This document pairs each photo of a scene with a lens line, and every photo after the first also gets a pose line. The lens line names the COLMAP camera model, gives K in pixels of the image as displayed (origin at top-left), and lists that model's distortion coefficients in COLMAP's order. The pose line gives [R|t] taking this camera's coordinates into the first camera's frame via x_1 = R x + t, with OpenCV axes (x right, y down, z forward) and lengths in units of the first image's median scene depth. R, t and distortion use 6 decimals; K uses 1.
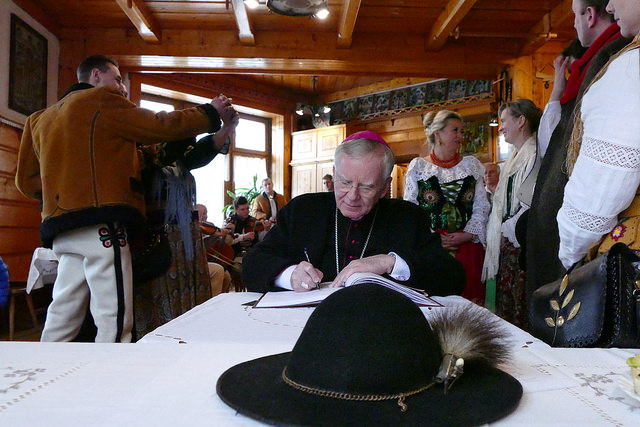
lens RADIAL K [[450.6, 0, 320.8], [0, 450.6, 213.1], [0, 0, 1]] dist [-0.021539, 0.008300]
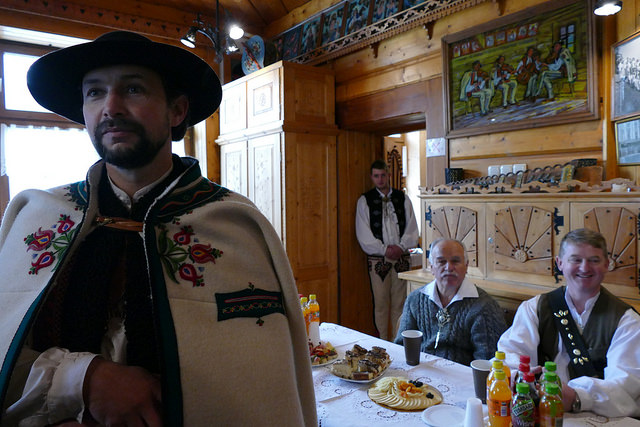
lens RADIAL K [[450.6, 0, 322.3], [0, 450.6, 209.4], [0, 0, 1]] dist [-0.021539, 0.008300]
pose [[0.988976, -0.021458, -0.146512, 0.170490], [0.029567, 0.998136, 0.053396, -0.054552], [0.145094, -0.057140, 0.987767, 0.490476]]
